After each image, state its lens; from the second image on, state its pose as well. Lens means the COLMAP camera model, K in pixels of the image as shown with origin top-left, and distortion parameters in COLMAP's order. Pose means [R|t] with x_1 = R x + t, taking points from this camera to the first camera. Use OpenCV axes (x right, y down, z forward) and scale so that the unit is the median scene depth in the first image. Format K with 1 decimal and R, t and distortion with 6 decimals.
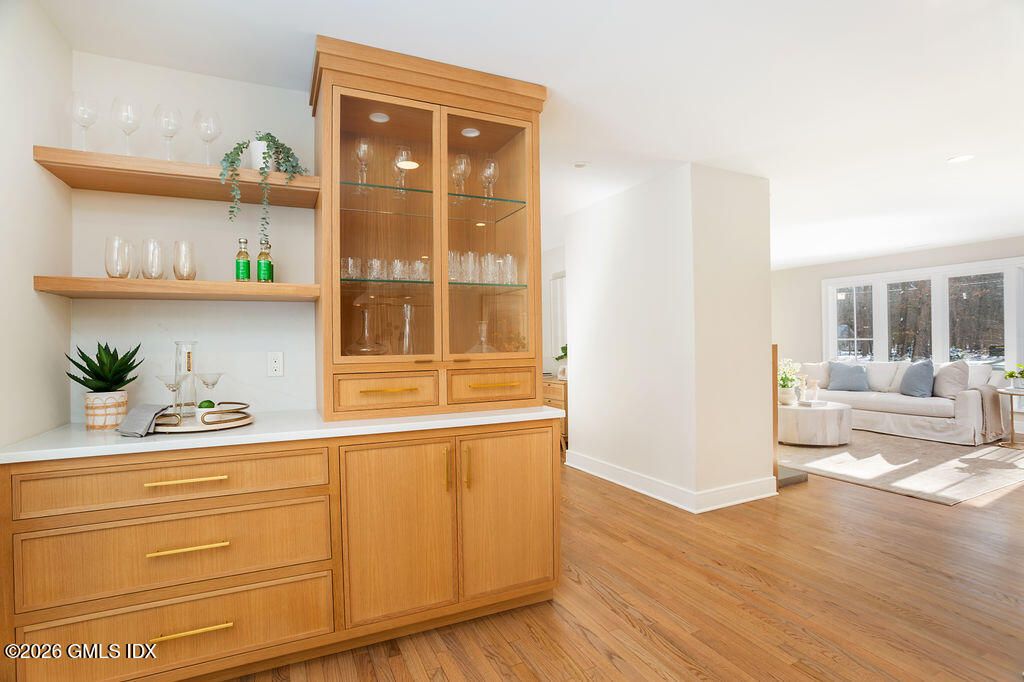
lens RADIAL K [[501.9, 0, 505.1], [0, 501.9, 343.8], [0, 0, 1]] dist [-0.035287, 0.012435]
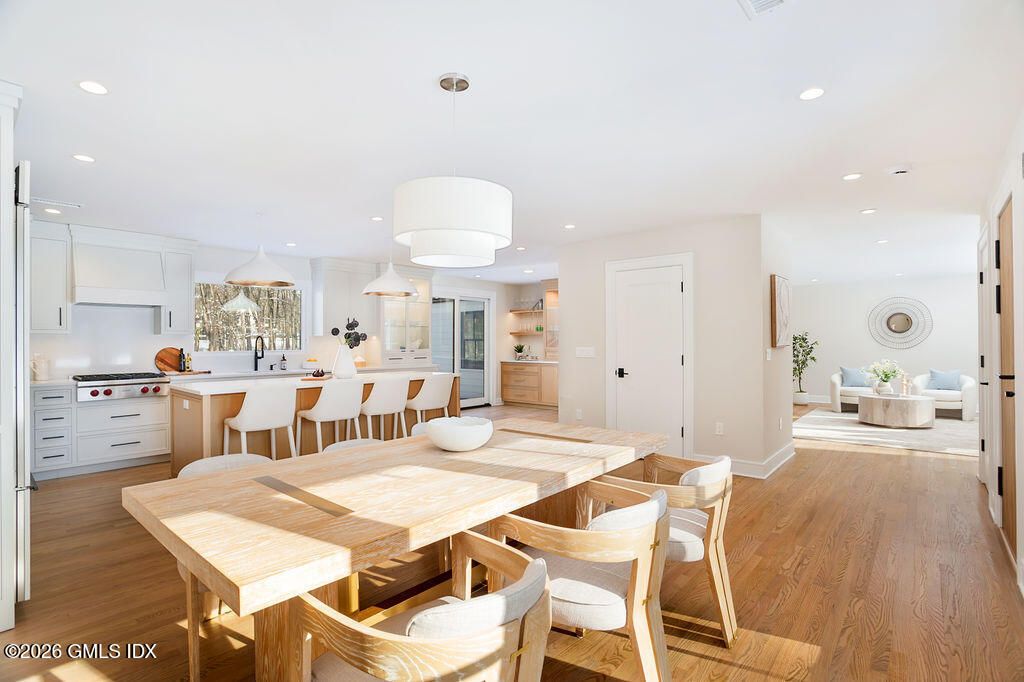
lens RADIAL K [[501.9, 0, 509.4], [0, 501.9, 342.1], [0, 0, 1]] dist [-0.035287, 0.012435]
pose [[0.407725, 0.006706, -0.913080, 3.727350], [-0.002243, 0.999977, 0.006343, -0.049048], [0.913102, -0.000538, 0.407731, -1.194869]]
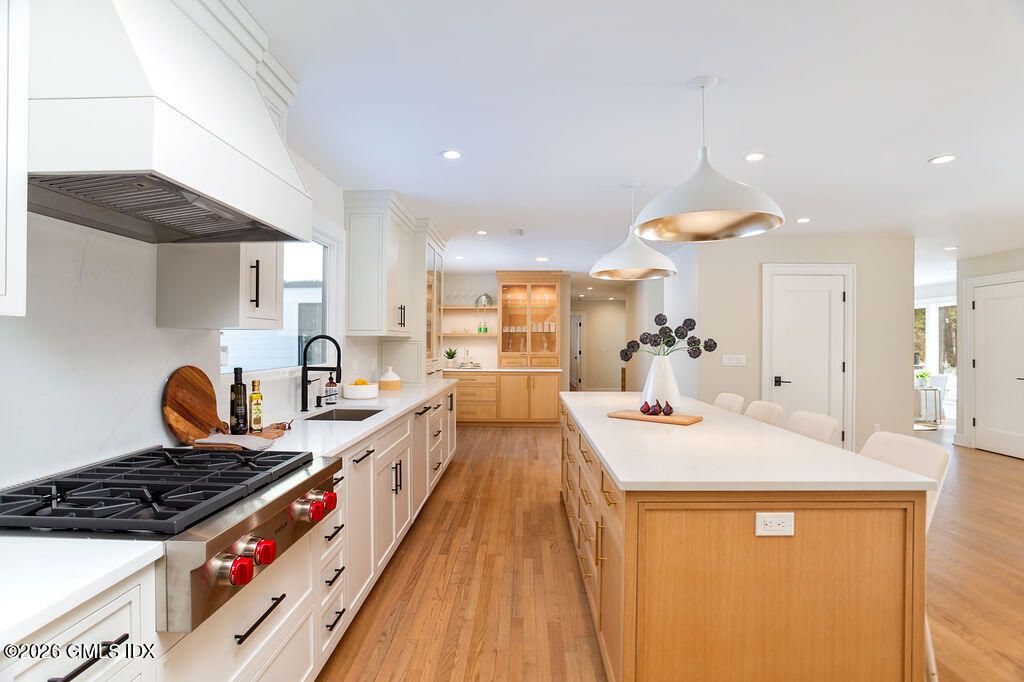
lens RADIAL K [[490.5, 0, 530.8], [0, 490.5, 340.5], [0, 0, 1]] dist [-0.002443, 0.000101]
pose [[0.914193, 0.010137, -0.405153, 1.395877], [-0.014463, 0.999866, -0.007617, -0.039504], [0.405022, 0.012823, 0.914217, -2.349848]]
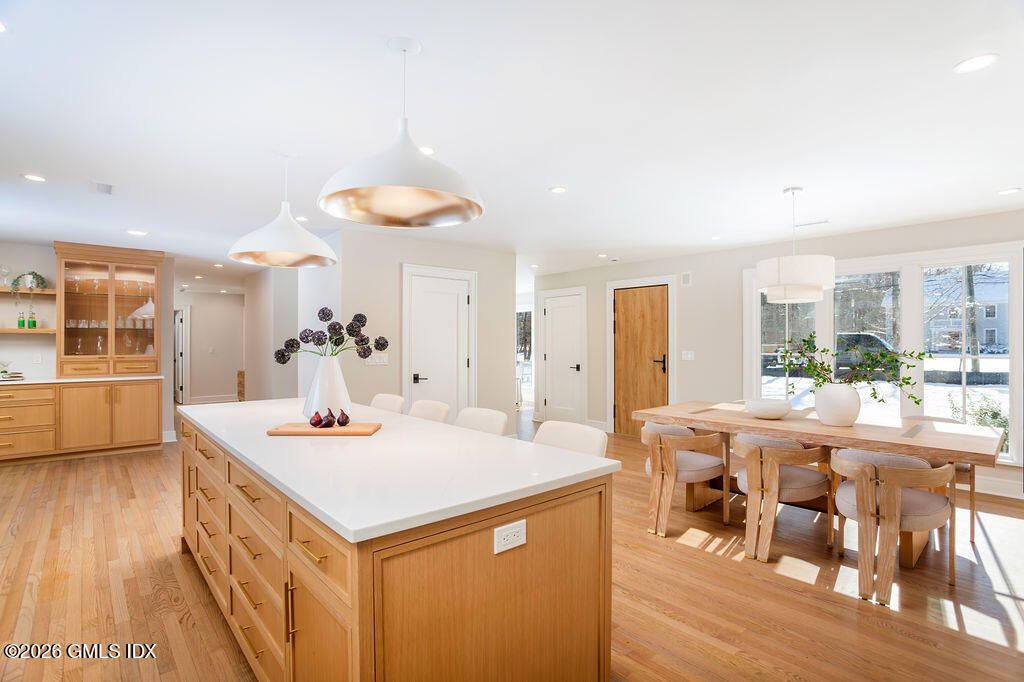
lens RADIAL K [[501.9, 0, 507.5], [0, 501.9, 338.7], [0, 0, 1]] dist [-0.035287, 0.012435]
pose [[0.963784, 0.010165, 0.266490, 1.293493], [-0.005952, 0.999844, -0.016610, -0.038090], [-0.266618, 0.014422, 0.963695, -2.245388]]
